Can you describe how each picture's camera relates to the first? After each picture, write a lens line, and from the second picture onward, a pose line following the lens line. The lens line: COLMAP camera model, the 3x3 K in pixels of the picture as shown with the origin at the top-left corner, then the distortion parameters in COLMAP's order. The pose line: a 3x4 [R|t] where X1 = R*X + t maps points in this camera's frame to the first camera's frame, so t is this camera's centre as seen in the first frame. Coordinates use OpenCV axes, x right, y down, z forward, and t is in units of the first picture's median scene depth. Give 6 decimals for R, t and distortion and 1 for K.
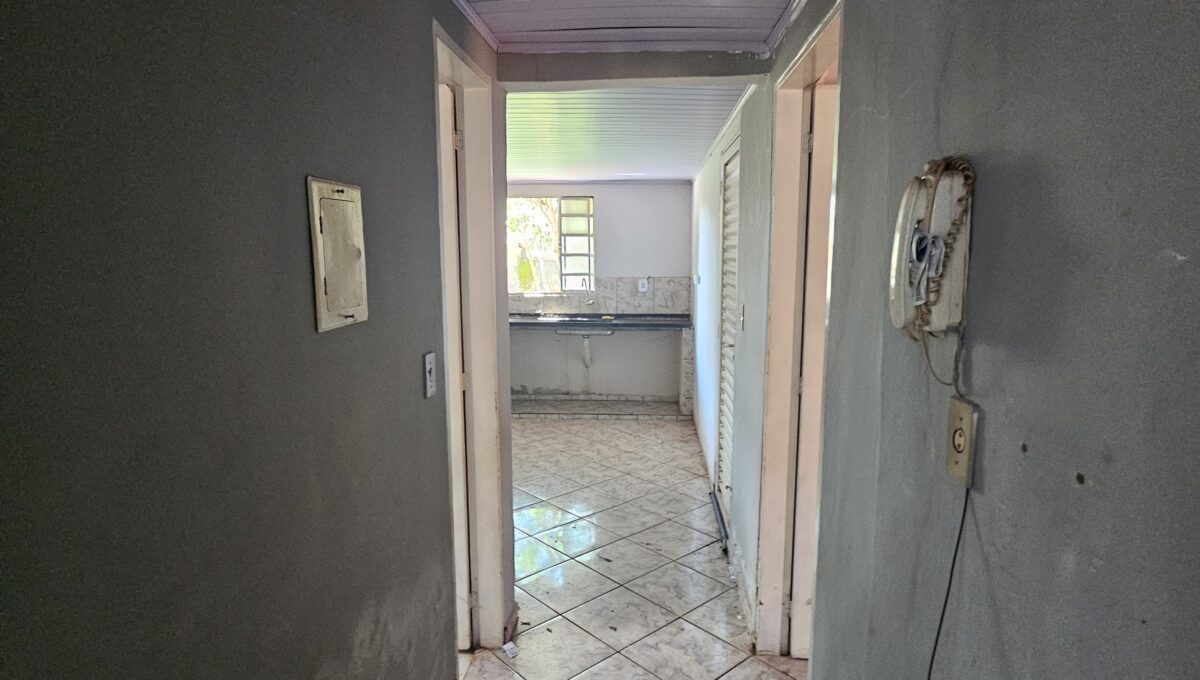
lens RADIAL K [[664.3, 0, 600.9], [0, 664.3, 335.6], [0, 0, 1]] dist [-0.002009, -0.000144]
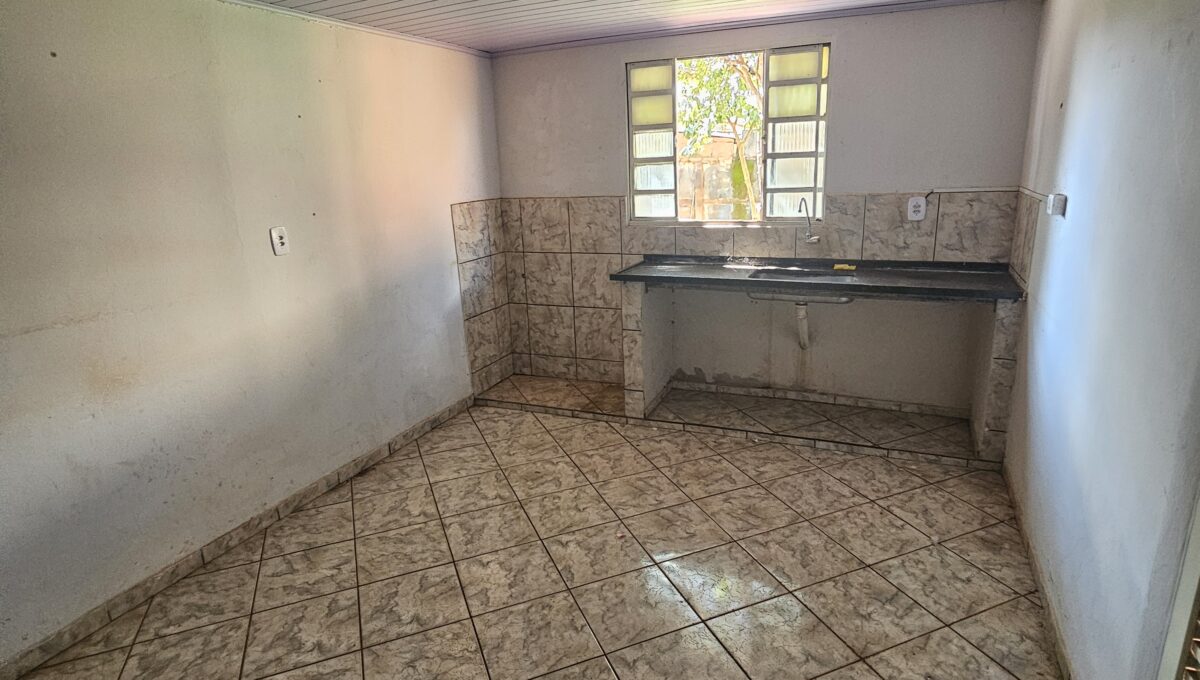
lens RADIAL K [[664.3, 0, 611.3], [0, 664.3, 350.9], [0, 0, 1]] dist [-0.002009, -0.000144]
pose [[0.945290, 0.057883, -0.321056, 0.008469], [-0.002997, 0.985633, 0.168874, -0.051719], [0.326218, -0.158673, 0.931882, 0.392654]]
